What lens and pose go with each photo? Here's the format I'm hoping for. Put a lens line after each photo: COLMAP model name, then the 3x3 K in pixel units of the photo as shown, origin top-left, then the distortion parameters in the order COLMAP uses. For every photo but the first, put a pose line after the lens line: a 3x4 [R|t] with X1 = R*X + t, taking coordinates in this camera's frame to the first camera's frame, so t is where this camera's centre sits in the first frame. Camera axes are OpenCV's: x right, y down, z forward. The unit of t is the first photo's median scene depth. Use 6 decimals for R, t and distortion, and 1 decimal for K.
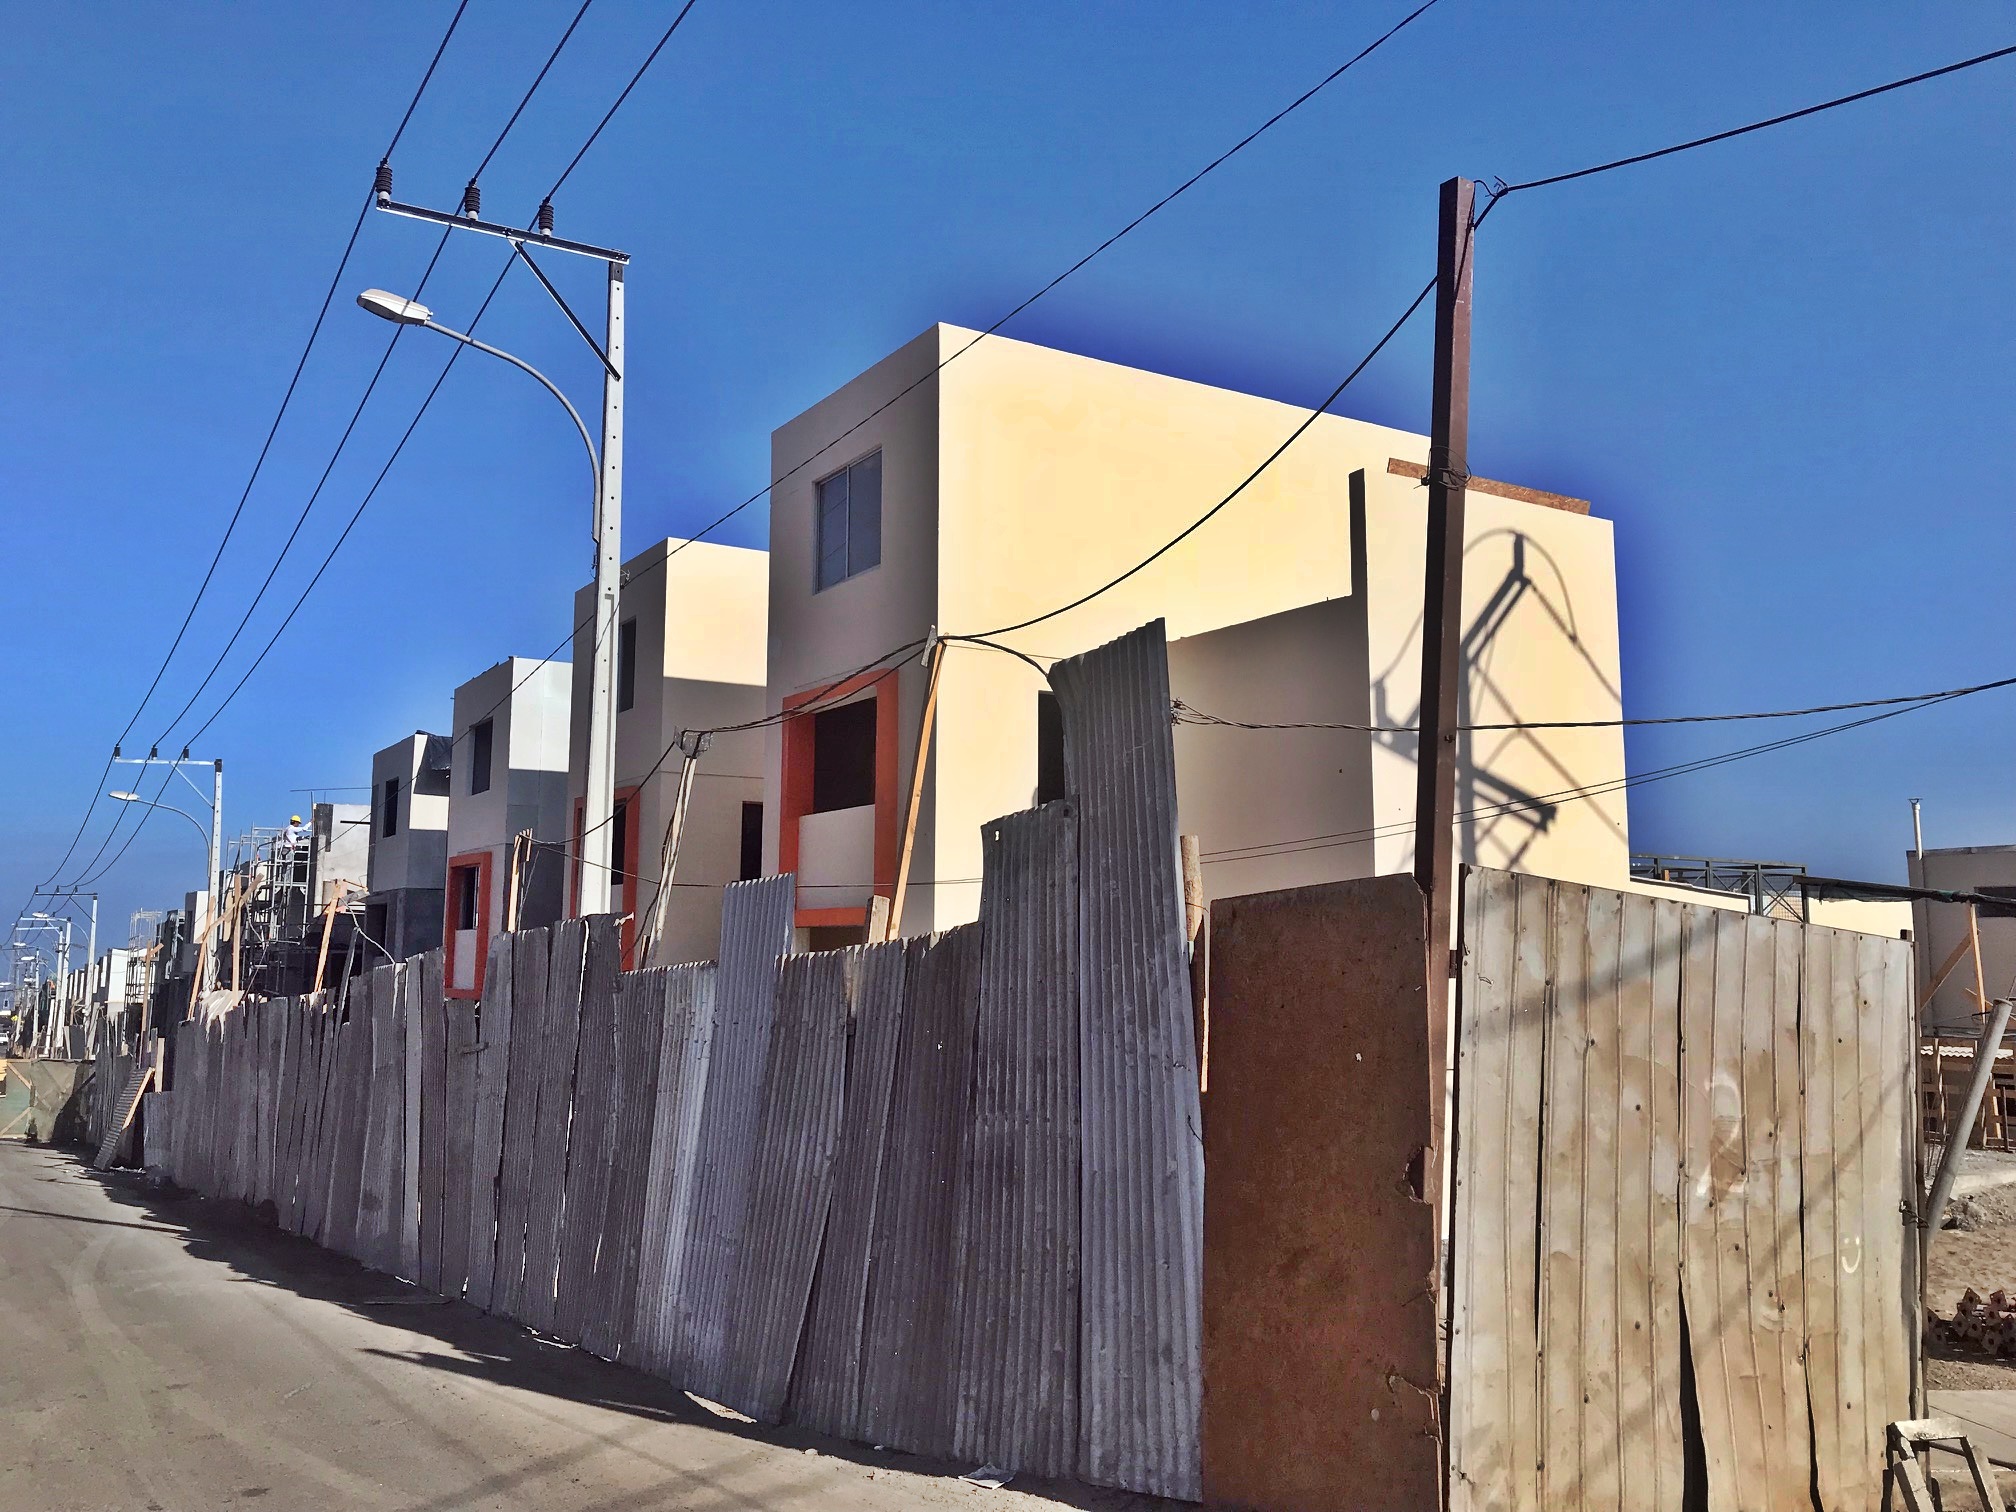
lens RADIAL K [[1653.5, 0, 1002.9], [0, 1653.5, 746.1], [0, 0, 1]] dist [0.076212, -0.074702]
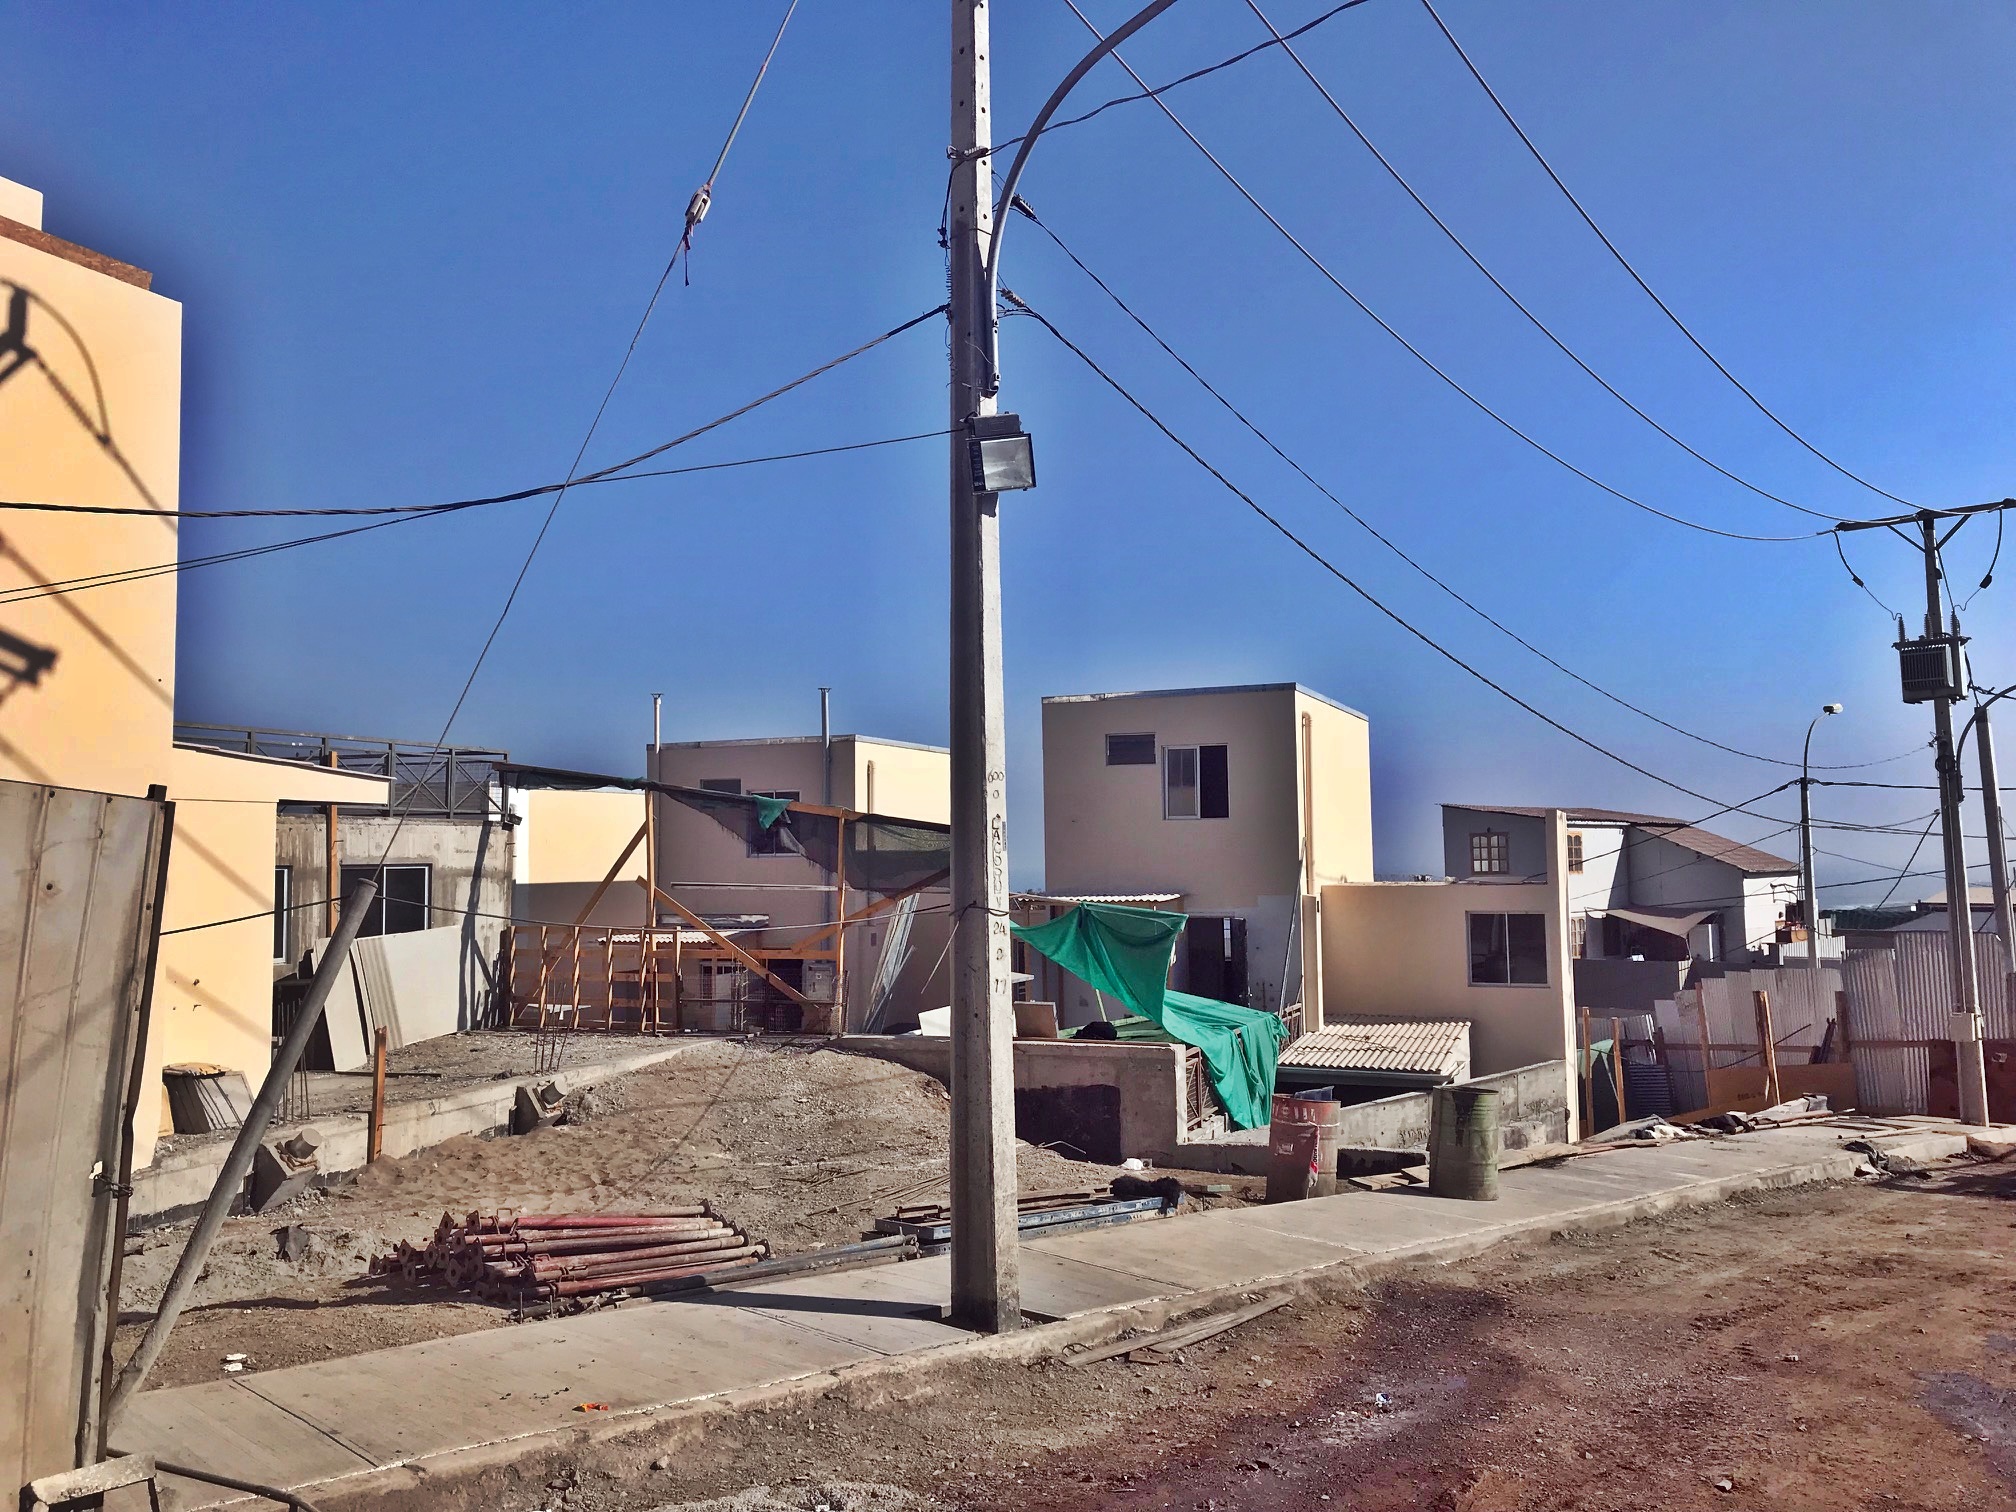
lens RADIAL K [[1653.5, 0, 1002.9], [0, 1653.5, 746.1], [0, 0, 1]] dist [0.076212, -0.074702]
pose [[0.808324, 0.024927, 0.588209, 0.223677], [-0.058091, 0.997605, 0.037553, 0.024092], [-0.585864, -0.064524, 0.807836, 0.112001]]
